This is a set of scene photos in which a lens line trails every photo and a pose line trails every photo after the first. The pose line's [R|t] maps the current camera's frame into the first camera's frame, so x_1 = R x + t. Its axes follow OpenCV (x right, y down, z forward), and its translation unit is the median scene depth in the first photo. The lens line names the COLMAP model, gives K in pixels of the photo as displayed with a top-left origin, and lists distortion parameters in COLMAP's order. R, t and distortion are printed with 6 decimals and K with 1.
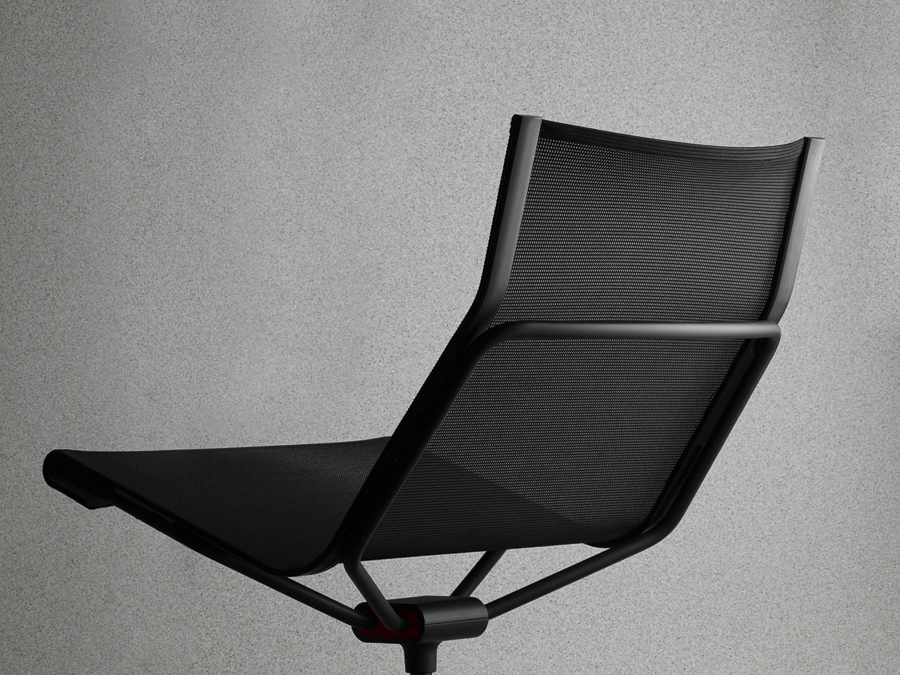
lens RADIAL K [[3276.8, 0, 450.0], [0, 3276.8, 337.5], [0, 0, 1]] dist [0.059692, -0.014440]
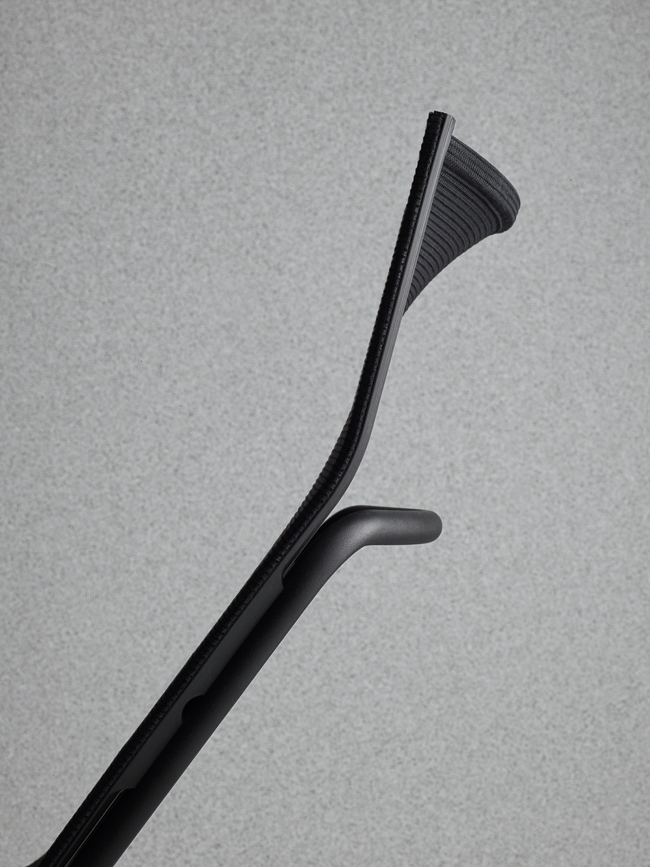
lens RADIAL K [[3156.6, 0, 325.0], [0, 3156.6, 433.5], [0, 0, 1]] dist [0.059692, -0.014440]
pose [[0.998439, -0.004855, -0.055648, 0.075955], [0.005183, 0.999970, 0.005738, -0.013711], [0.055619, -0.006018, 0.998434, 0.367591]]
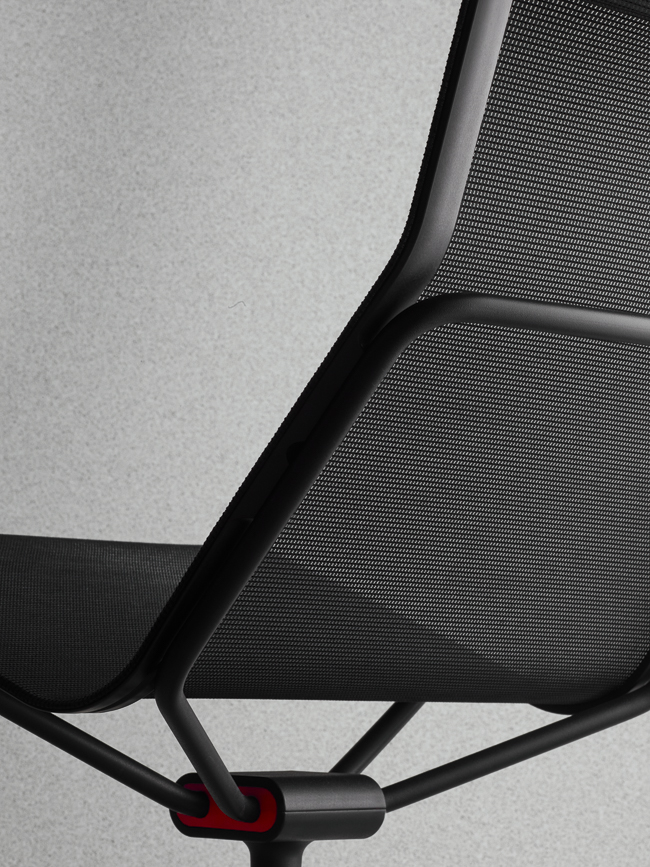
lens RADIAL K [[3156.6, 0, 325.0], [0, 3156.6, 433.5], [0, 0, 1]] dist [0.059692, -0.014440]
pose [[0.998684, 0.051034, -0.005129, -0.000510], [-0.051245, 0.997022, -0.057624, 0.035940], [0.002173, 0.057811, 0.998325, 0.281750]]
